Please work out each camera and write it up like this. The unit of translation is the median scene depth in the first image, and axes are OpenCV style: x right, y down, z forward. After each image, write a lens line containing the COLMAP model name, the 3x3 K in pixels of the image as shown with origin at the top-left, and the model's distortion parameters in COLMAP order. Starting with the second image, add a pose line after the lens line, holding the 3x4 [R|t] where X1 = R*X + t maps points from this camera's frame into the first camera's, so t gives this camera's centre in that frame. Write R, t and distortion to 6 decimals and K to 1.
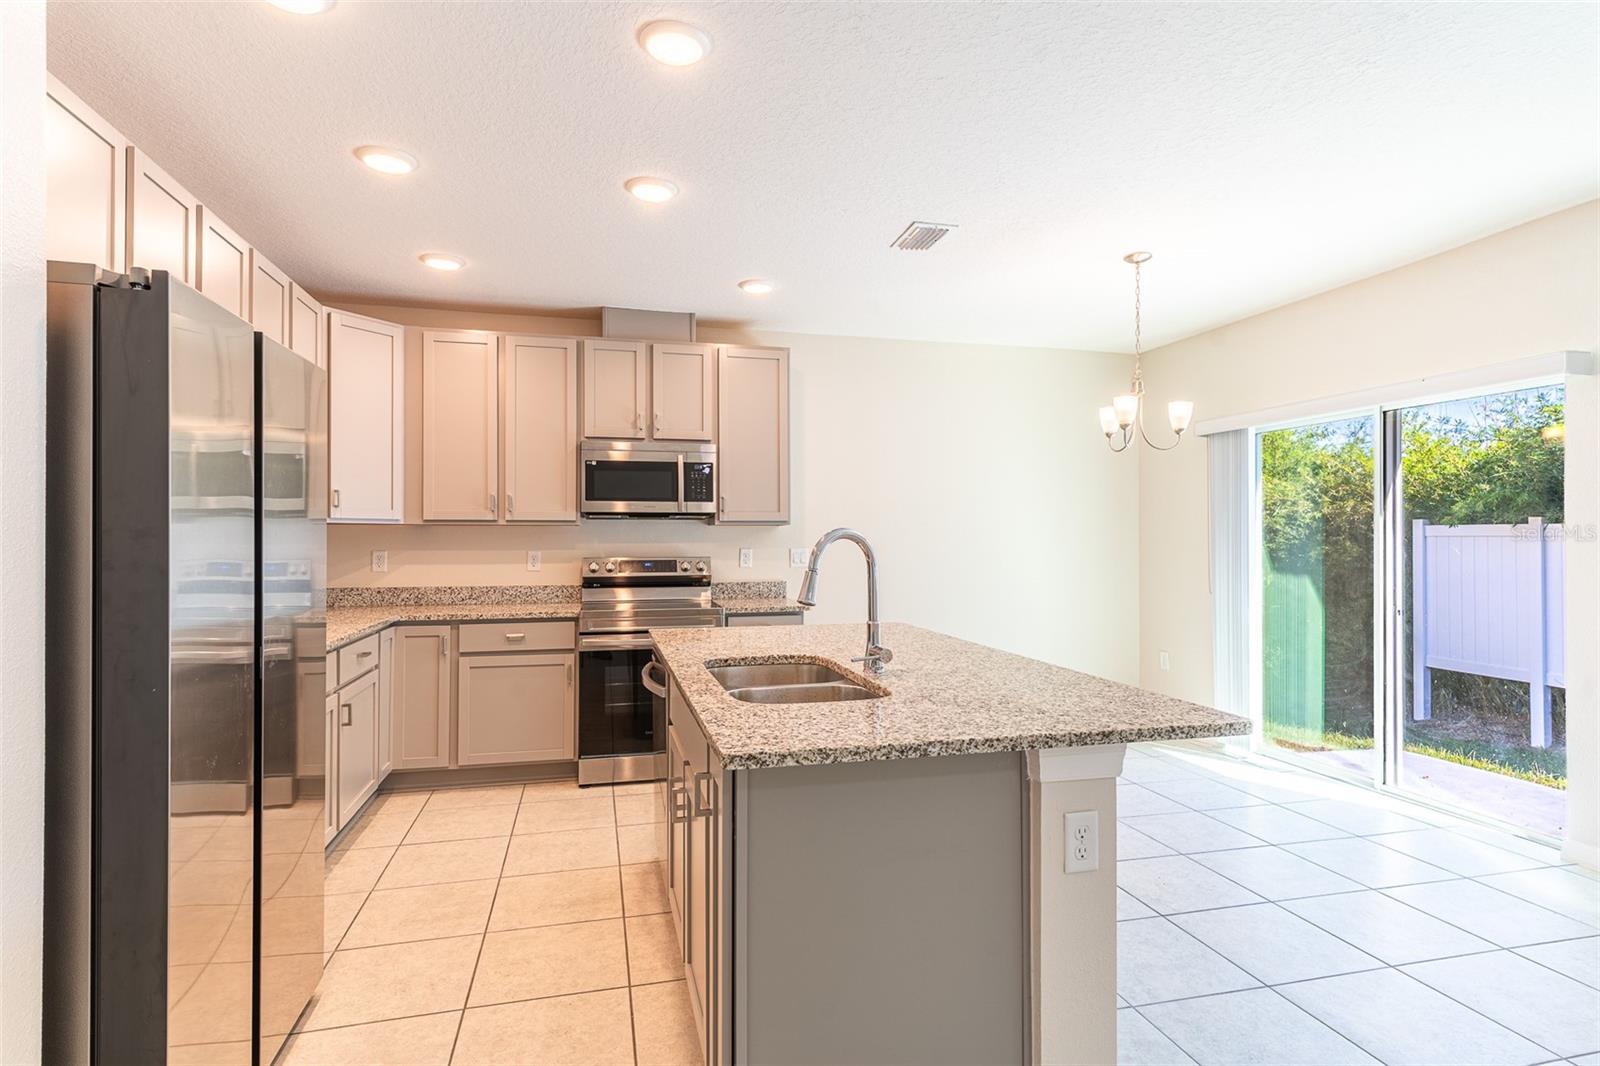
lens RADIAL K [[818.3, 0, 800.0], [0, 818.3, 533.0], [0, 0, 1]] dist [0.002814, 0.000173]
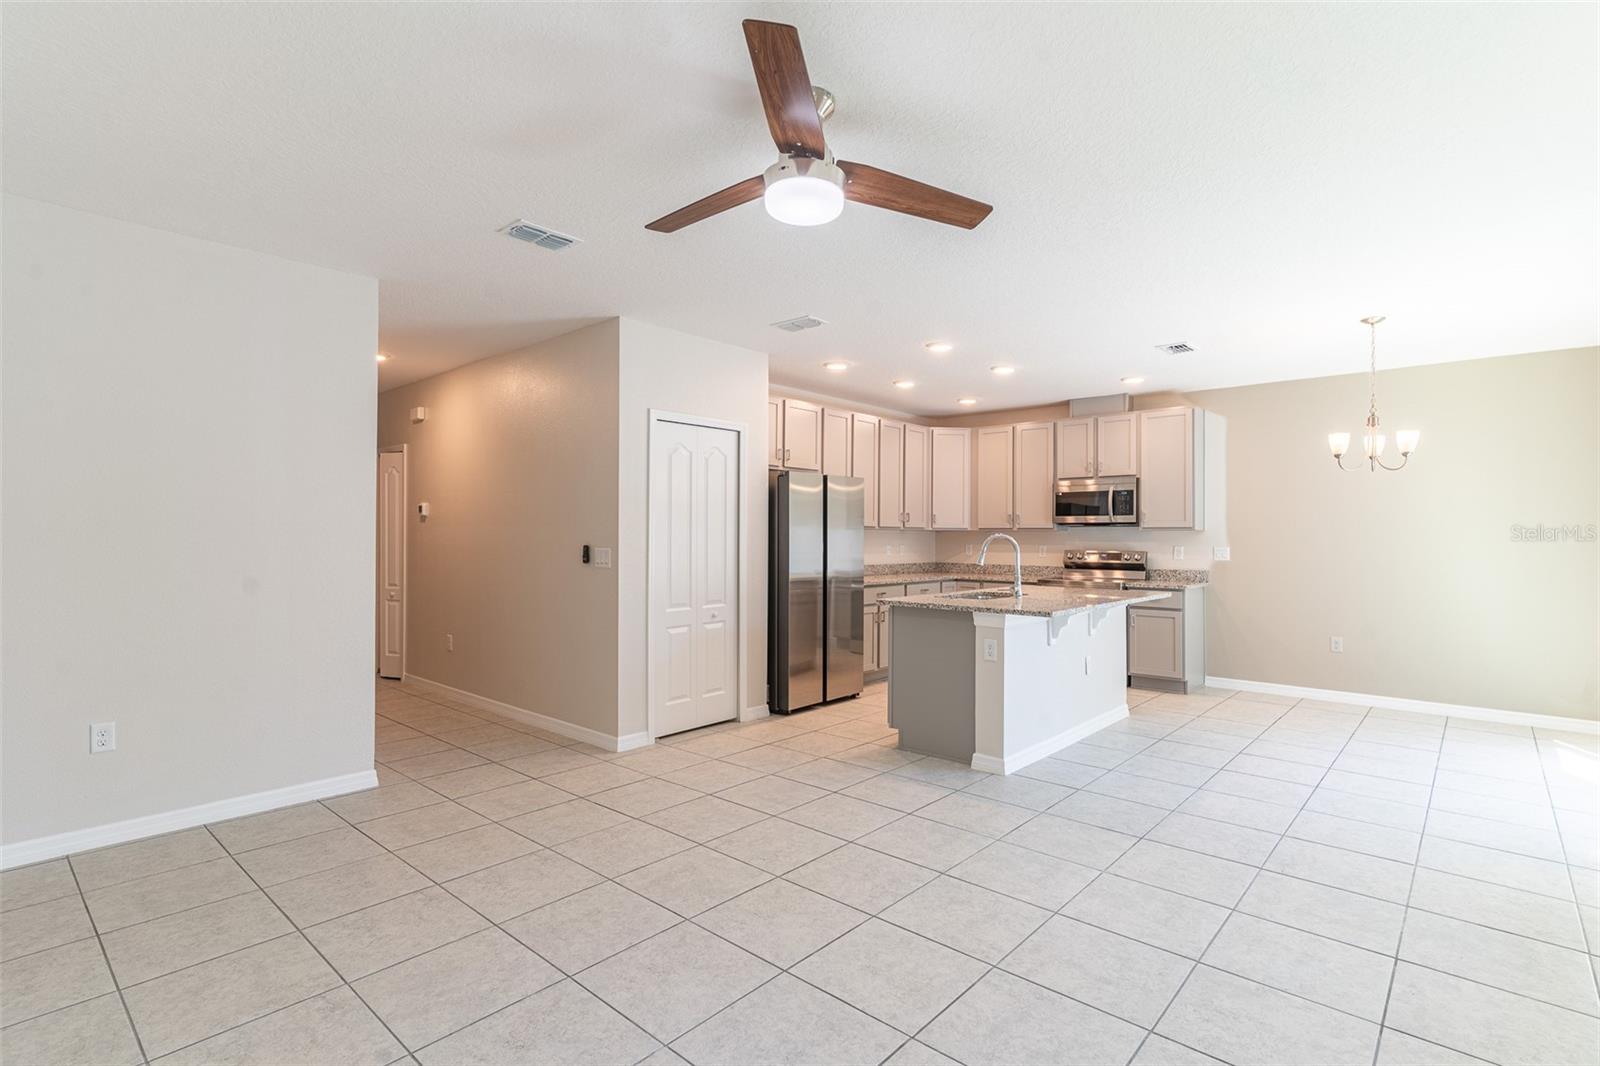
lens RADIAL K [[771.6, 0, 790.6], [0, 771.6, 535.6], [0, 0, 1]] dist [0.000886, 0.000180]
pose [[0.560828, 0.000847, -0.827932, 0.744882], [0.001345, 0.999997, 0.001934, -0.003385], [0.827931, -0.002198, 0.560825, -0.351805]]
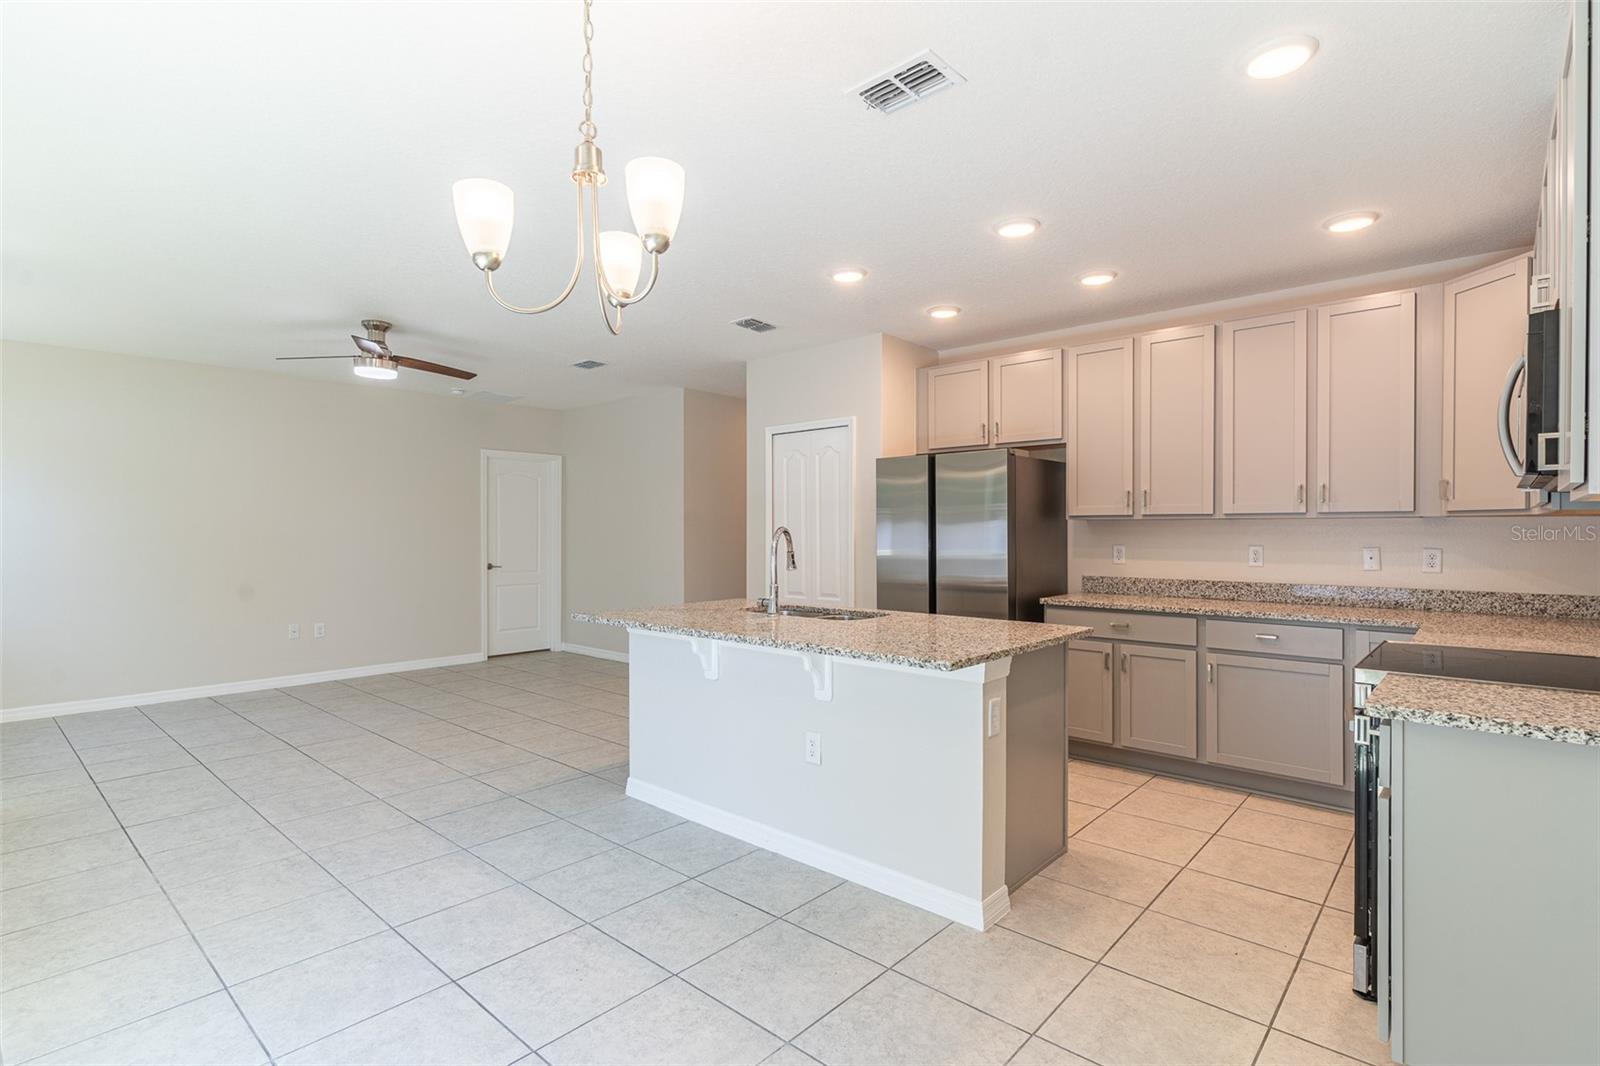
lens RADIAL K [[771.6, 0, 790.6], [0, 771.6, 535.6], [0, 0, 1]] dist [0.000886, 0.000180]
pose [[-0.830563, 0.002817, -0.556917, 0.450377], [0.003834, 0.999992, -0.000660, 0.005362], [0.556911, -0.002683, -0.830568, 1.135465]]
